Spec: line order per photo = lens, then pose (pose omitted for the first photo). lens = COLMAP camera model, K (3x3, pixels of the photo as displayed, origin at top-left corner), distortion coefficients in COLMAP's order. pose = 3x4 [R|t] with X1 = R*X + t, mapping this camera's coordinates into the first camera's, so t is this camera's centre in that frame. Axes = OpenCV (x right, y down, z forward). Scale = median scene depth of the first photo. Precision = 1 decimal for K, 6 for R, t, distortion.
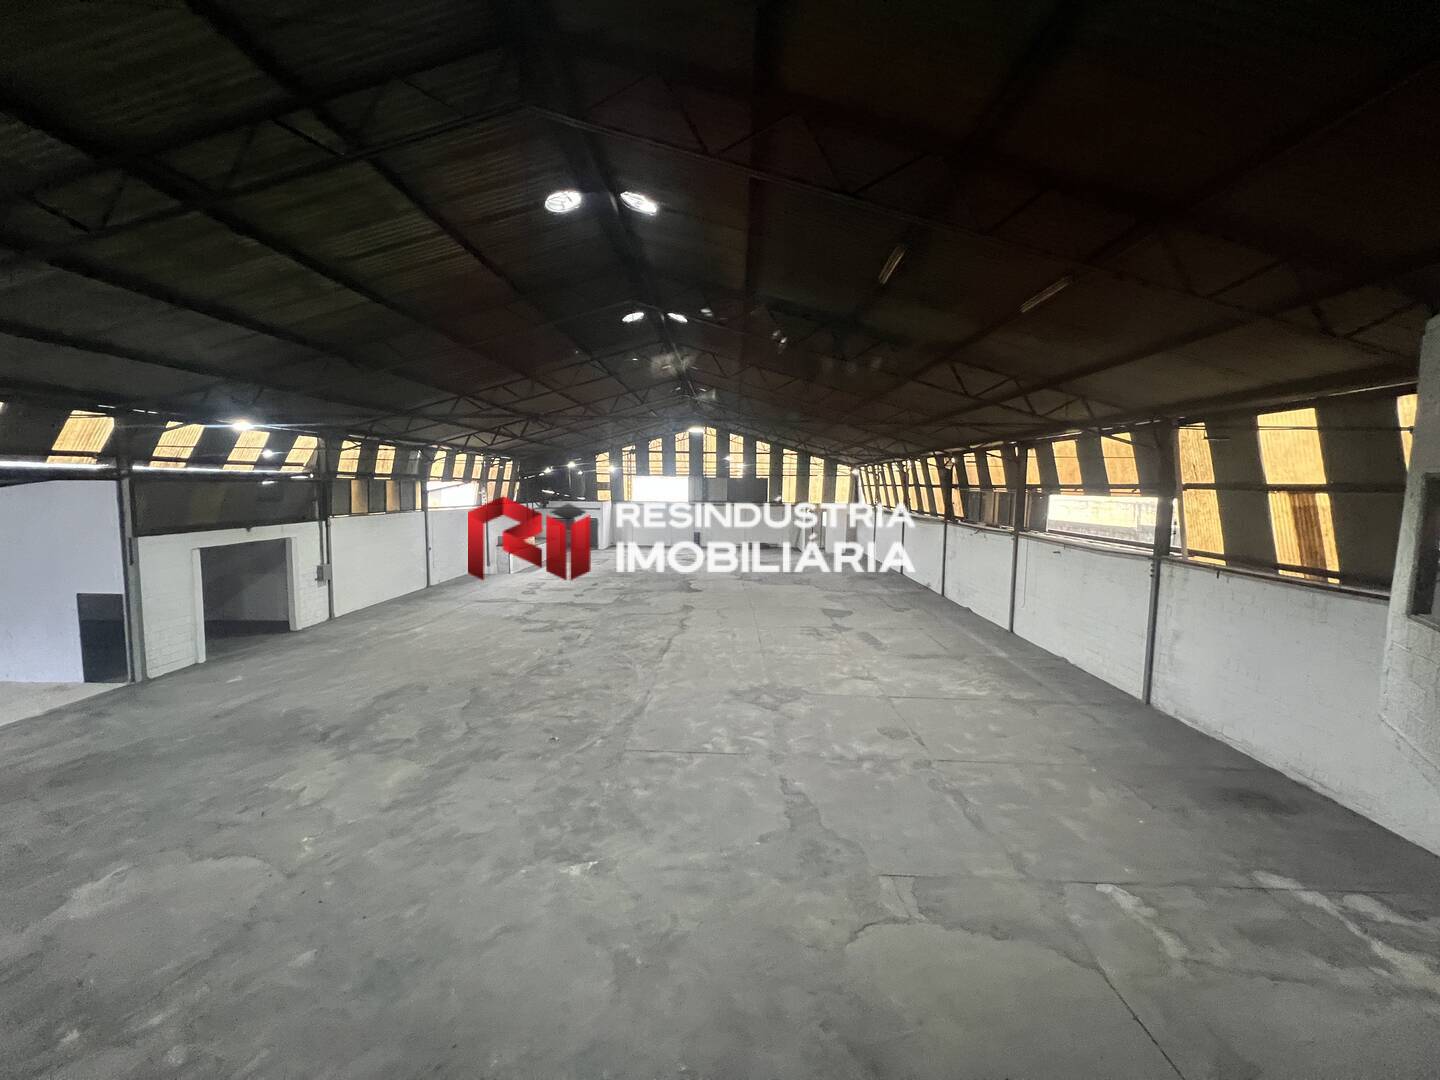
lens RADIAL K [[578.2, 0, 717.5], [0, 578.2, 536.7], [0, 0, 1]] dist [0.000035, 0.000027]
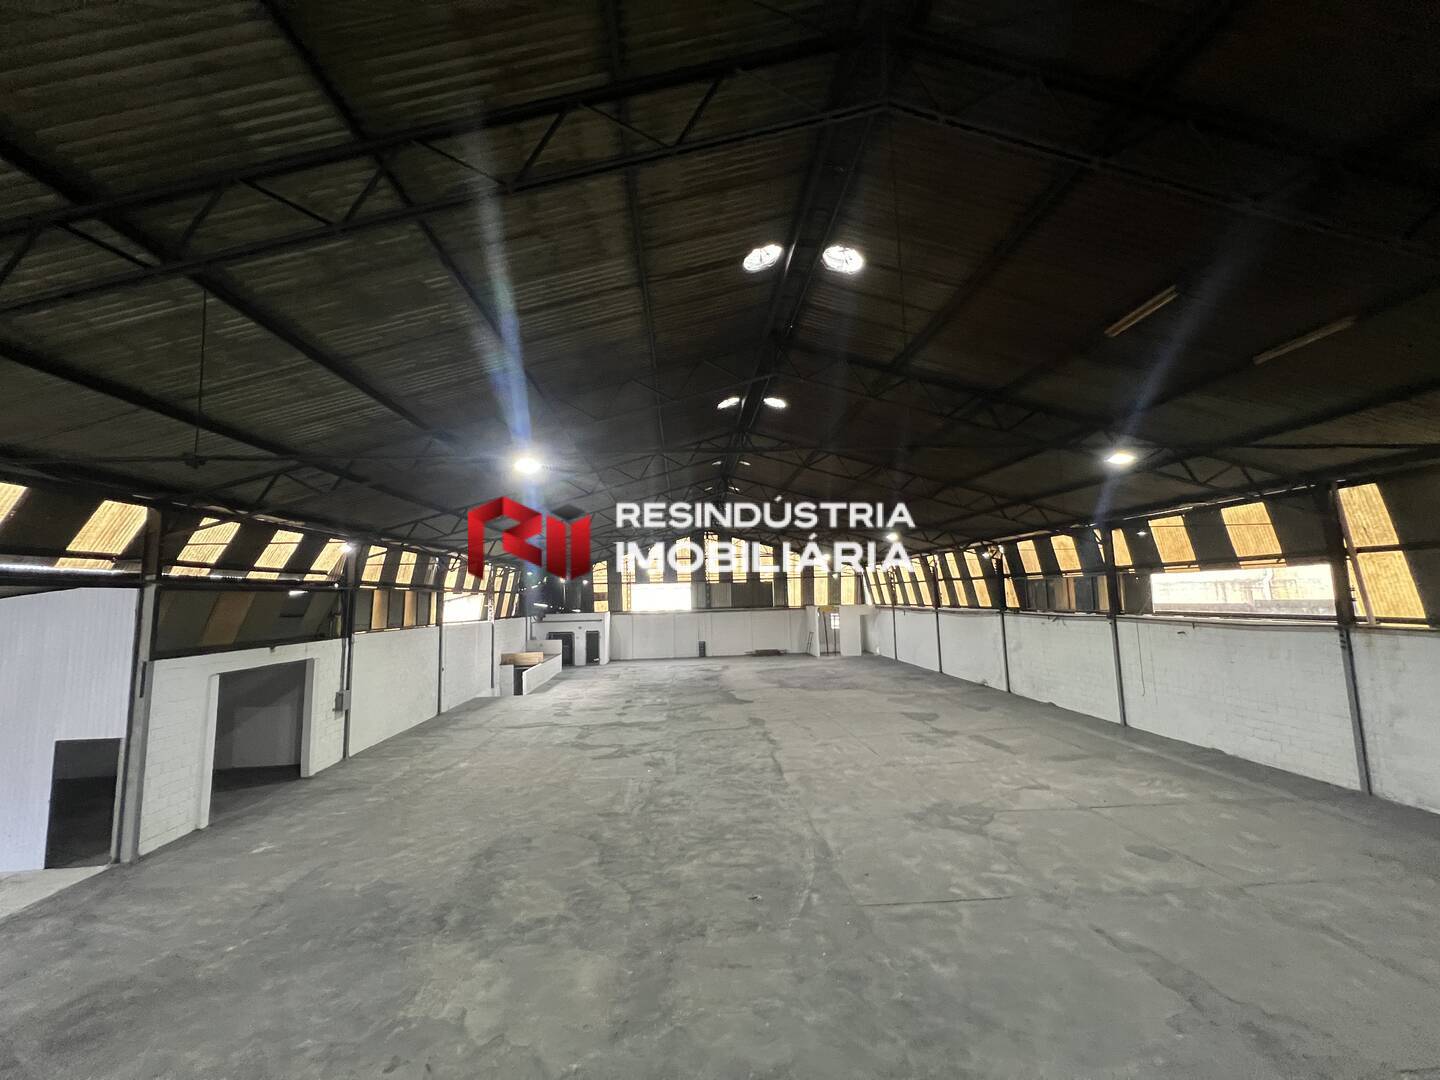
lens RADIAL K [[578.2, 0, 717.5], [0, 578.2, 536.7], [0, 0, 1]] dist [0.000035, 0.000027]
pose [[0.994990, -0.029648, 0.095482, -0.279590], [0.047619, 0.980270, -0.191843, 0.020278], [-0.087910, 0.195429, 0.976770, 0.122465]]
